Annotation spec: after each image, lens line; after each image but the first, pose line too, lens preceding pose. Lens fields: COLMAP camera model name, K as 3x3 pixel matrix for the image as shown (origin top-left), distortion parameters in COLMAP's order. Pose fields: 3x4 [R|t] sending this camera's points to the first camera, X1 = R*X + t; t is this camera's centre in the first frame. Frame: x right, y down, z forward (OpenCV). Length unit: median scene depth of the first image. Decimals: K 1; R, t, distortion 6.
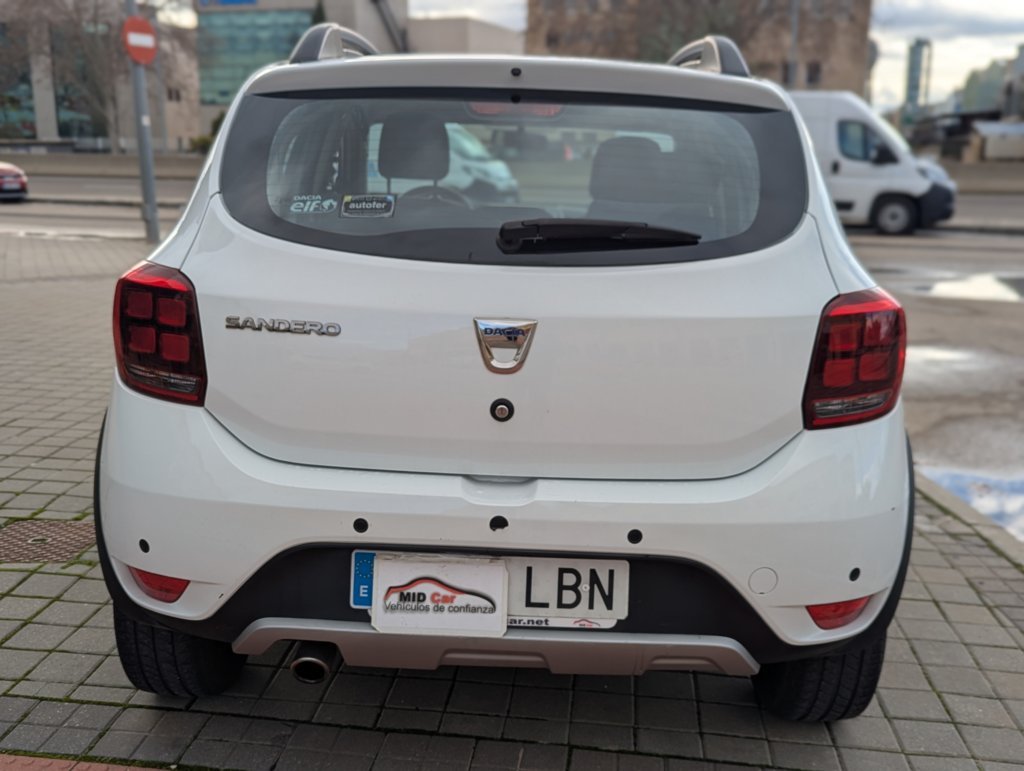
lens RADIAL K [[1080.6, 0, 510.9], [0, 1080.6, 387.9], [0, 0, 1]] dist [0.049612, 0.000000]
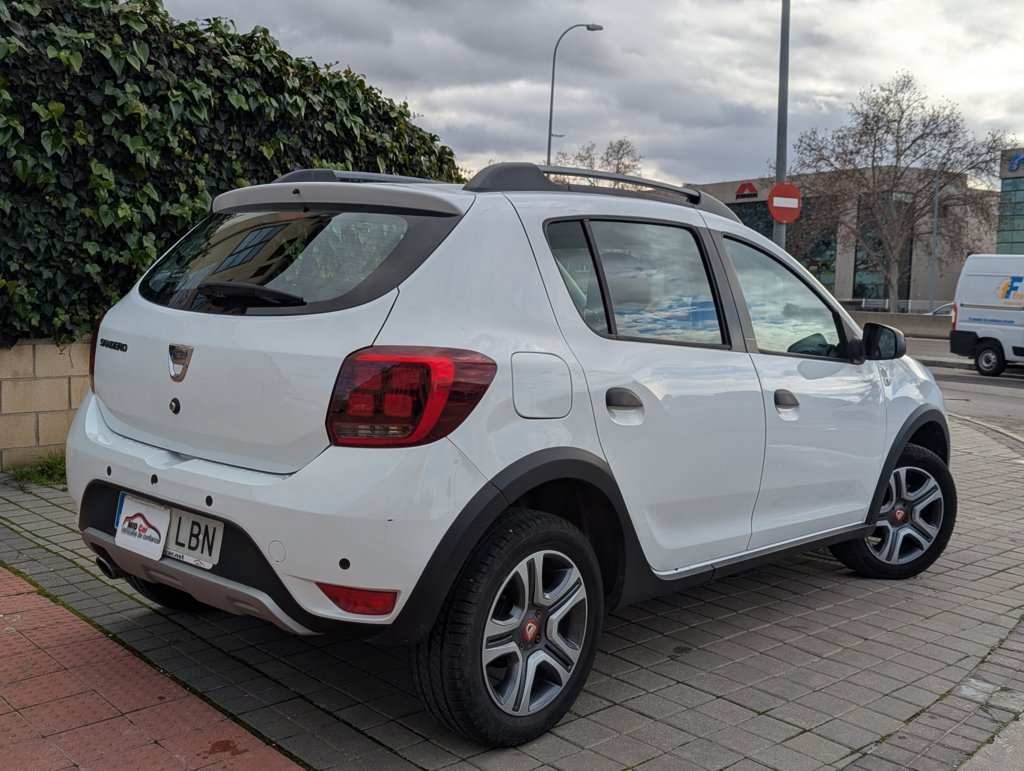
lens RADIAL K [[1080.6, 0, 514.1], [0, 1080.6, 380.8], [0, 0, 1]] dist [0.049612, 0.000000]
pose [[0.774915, 0.072383, -0.627907, 1.263869], [-0.144380, 0.987427, -0.064356, 0.014461], [0.615354, 0.140528, 0.775623, 0.119360]]
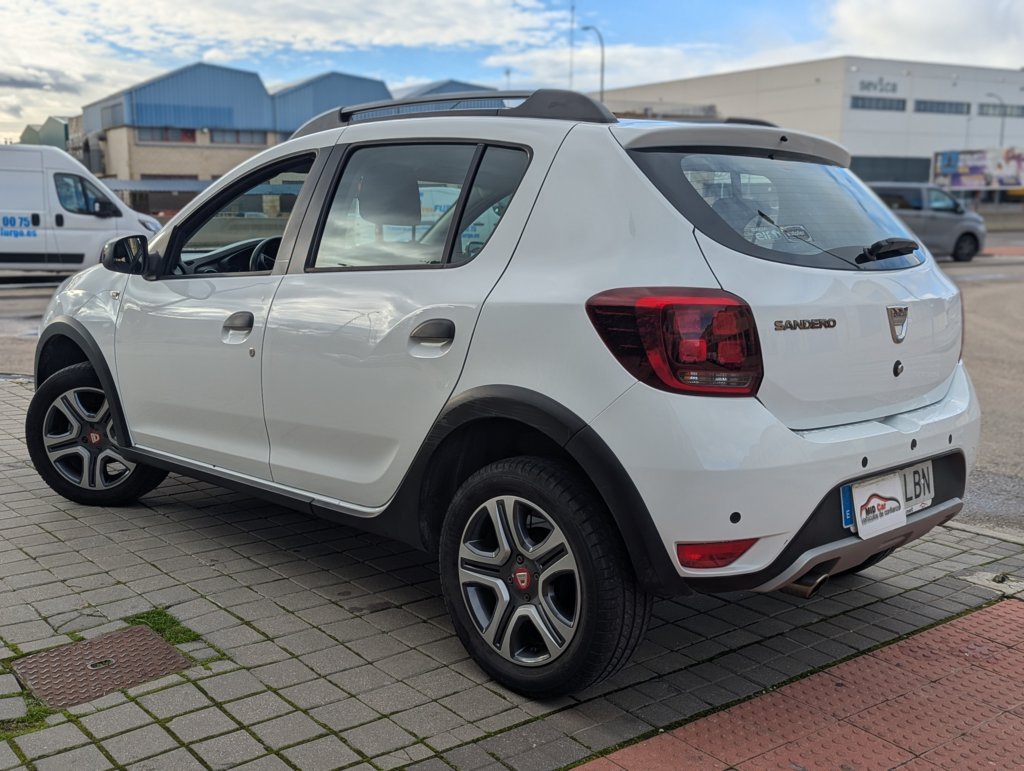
lens RADIAL K [[1080.6, 0, 510.6], [0, 1080.6, 387.6], [0, 0, 1]] dist [0.049612, 0.000000]
pose [[0.685703, -0.115940, 0.718589, -1.396376], [0.151295, 0.988373, 0.015098, -0.054162], [-0.711984, 0.098366, 0.695271, 0.340958]]
